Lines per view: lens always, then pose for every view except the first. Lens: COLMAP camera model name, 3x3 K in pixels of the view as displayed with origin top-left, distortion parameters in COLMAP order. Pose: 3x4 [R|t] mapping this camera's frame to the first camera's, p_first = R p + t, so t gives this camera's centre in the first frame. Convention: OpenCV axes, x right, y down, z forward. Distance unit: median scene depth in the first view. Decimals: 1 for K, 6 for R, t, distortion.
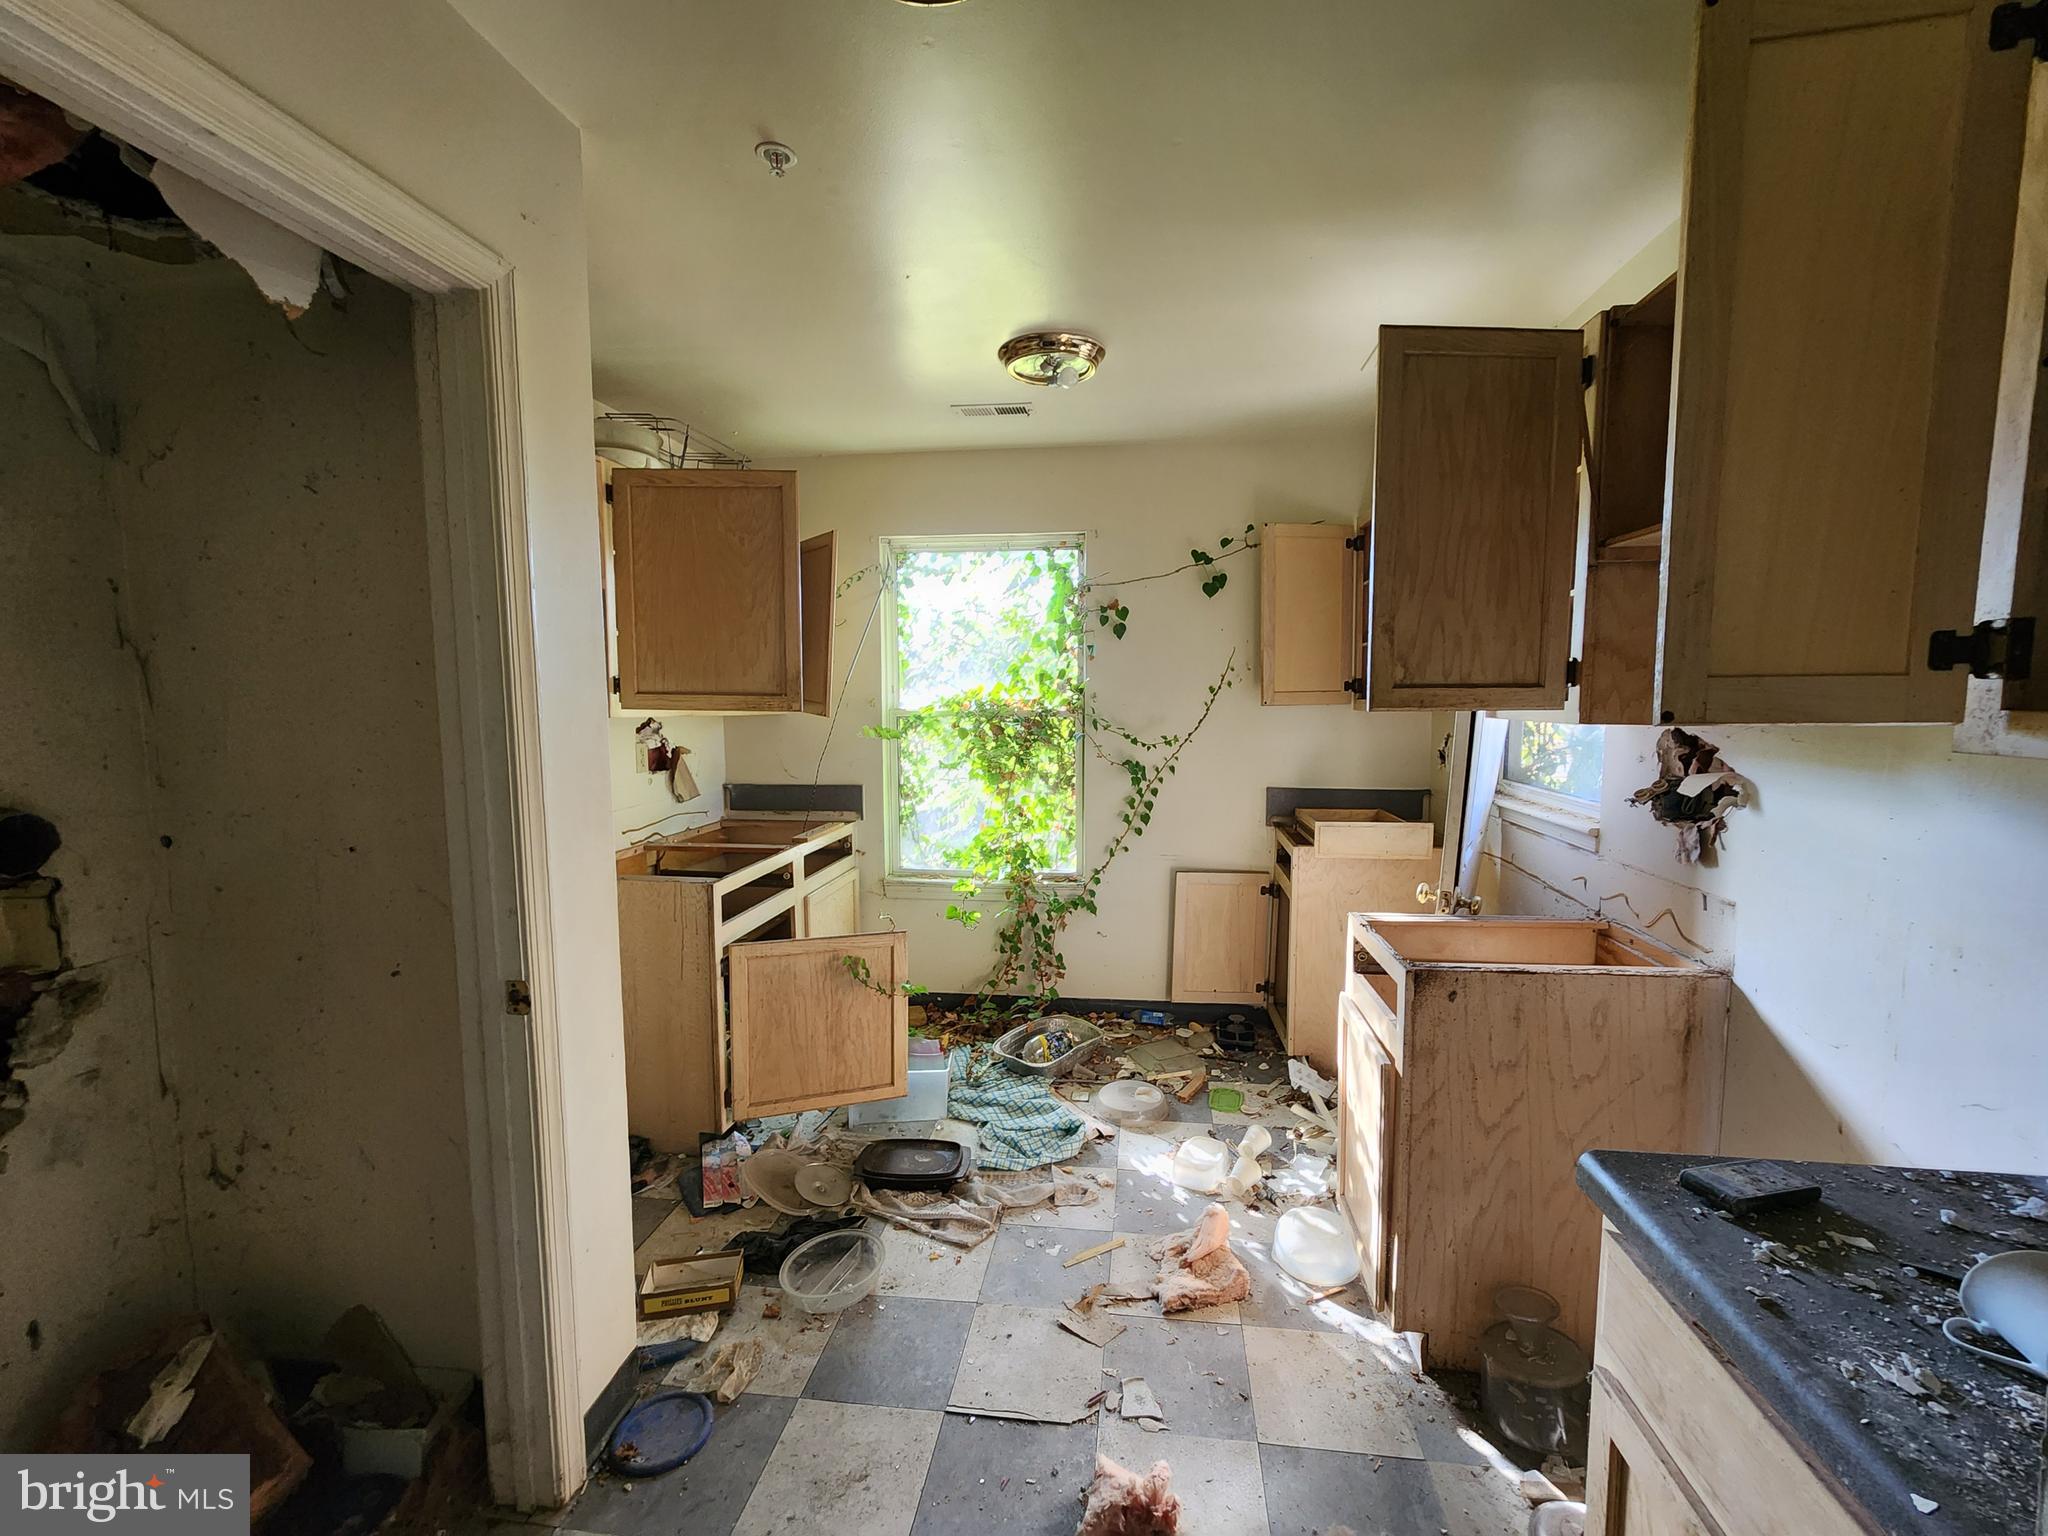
lens RADIAL K [[883.1, 0, 1034.7], [0, 883.1, 770.2], [0, 0, 1]] dist [-0.000509, -0.000015]
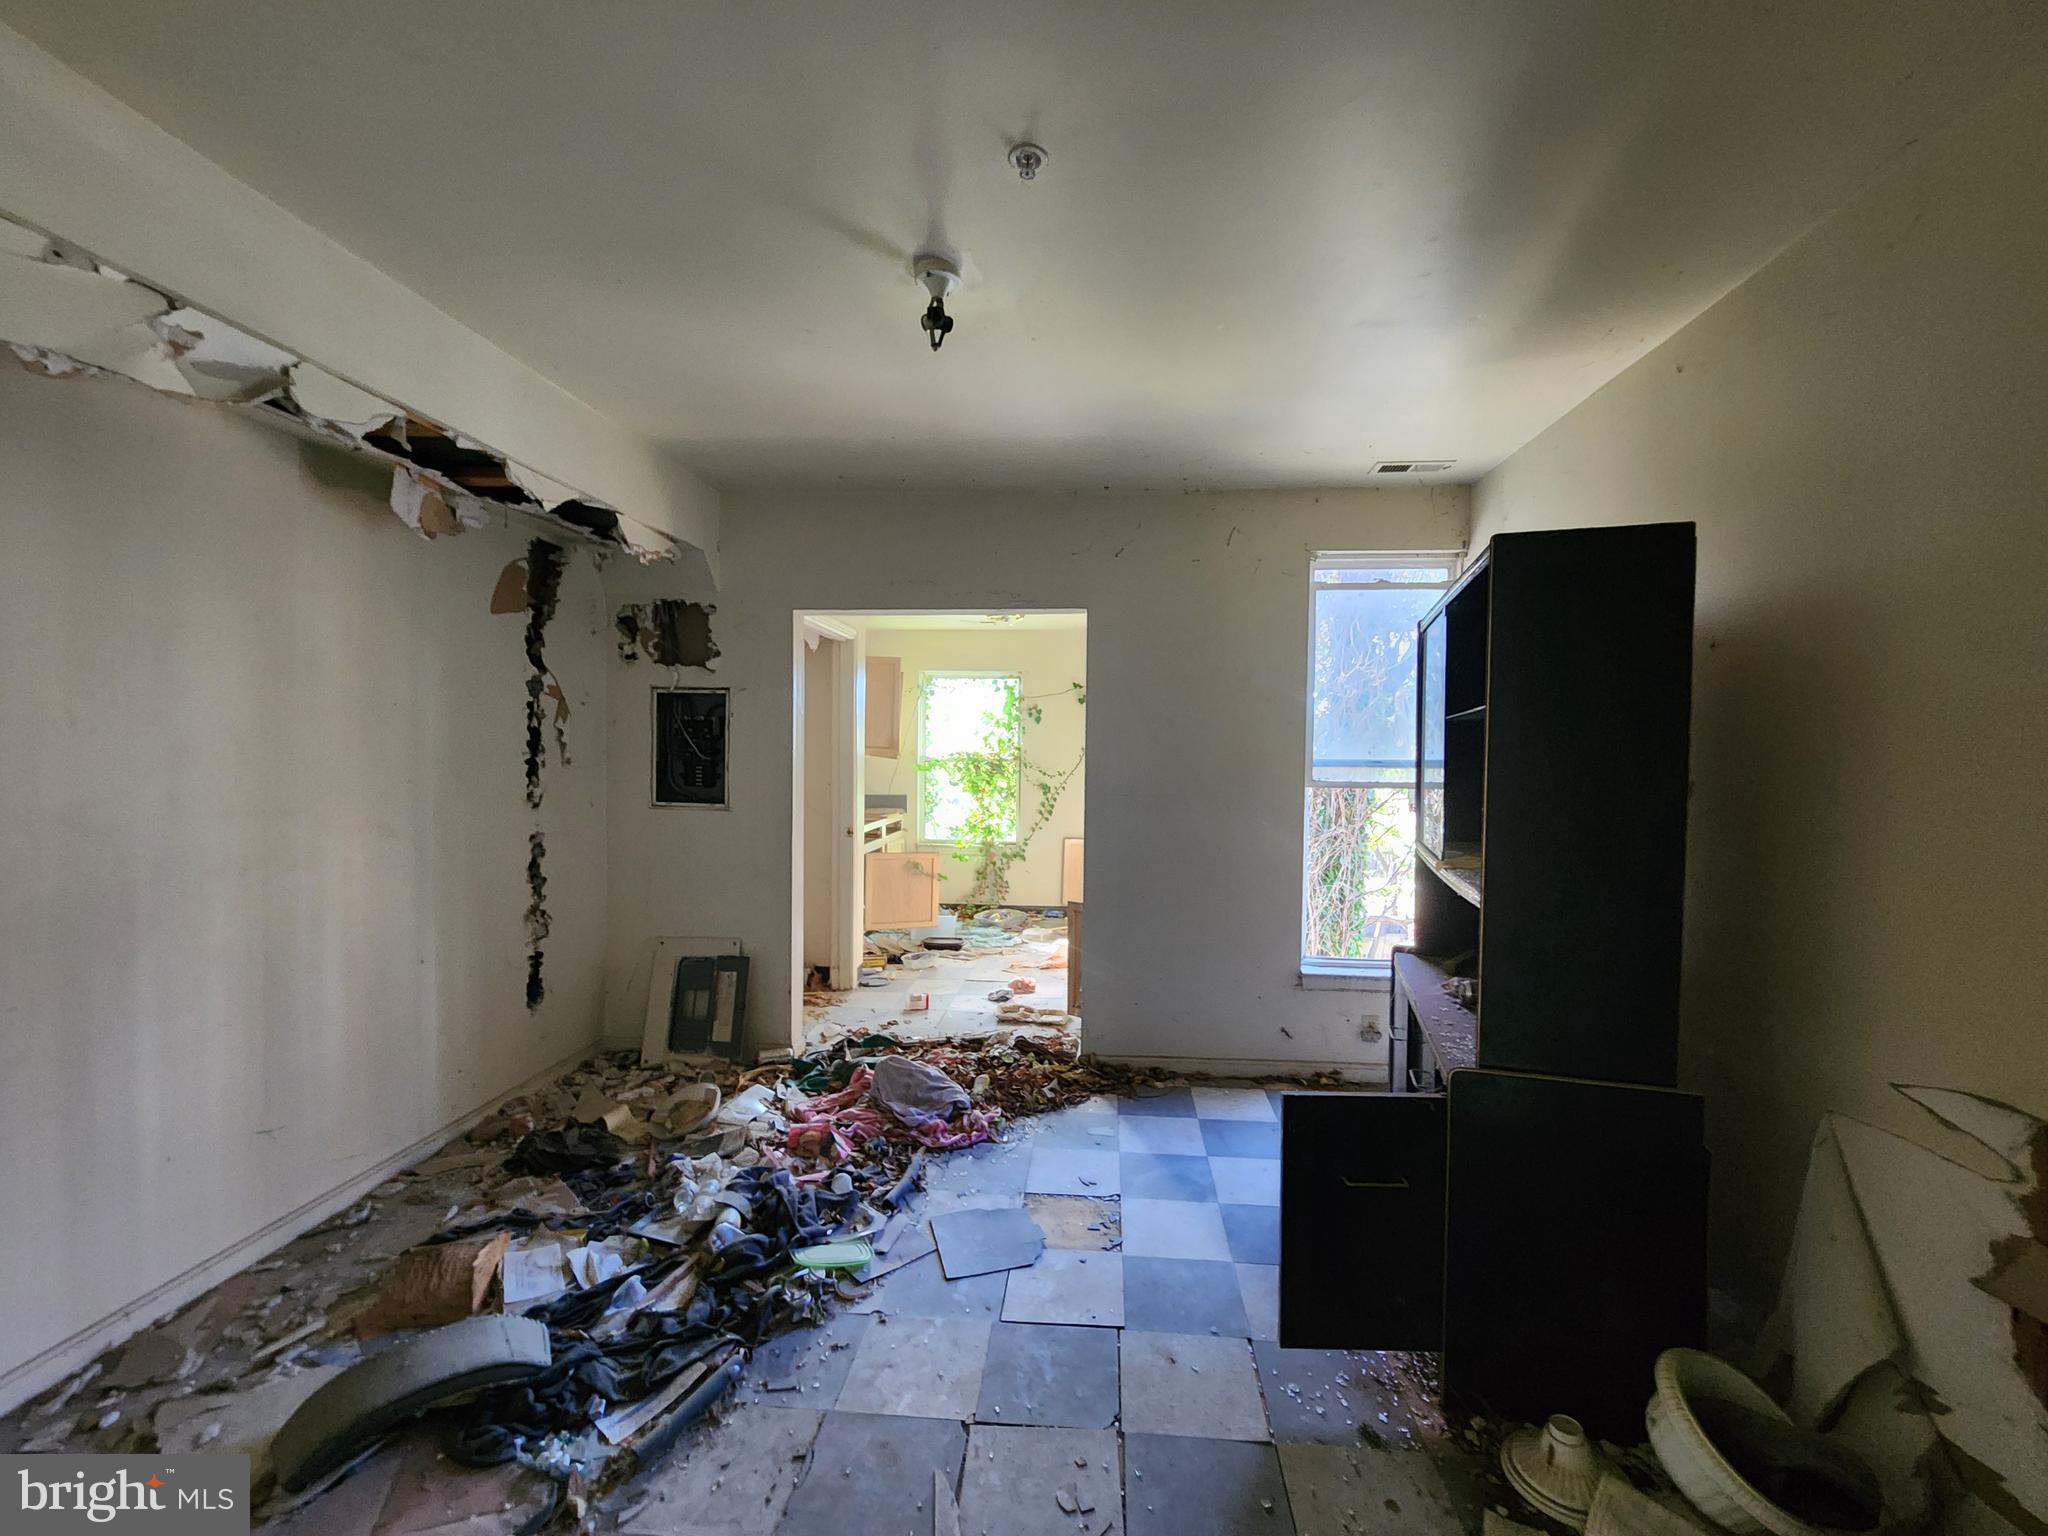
lens RADIAL K [[883.1, 0, 1026.4], [0, 883.1, 764.6], [0, 0, 1]] dist [-0.000509, -0.000015]
pose [[0.999018, 0.014692, 0.041794, -0.013993], [-0.011309, 0.996727, -0.080048, 0.104862], [-0.042833, 0.079496, 0.995914, -0.989212]]
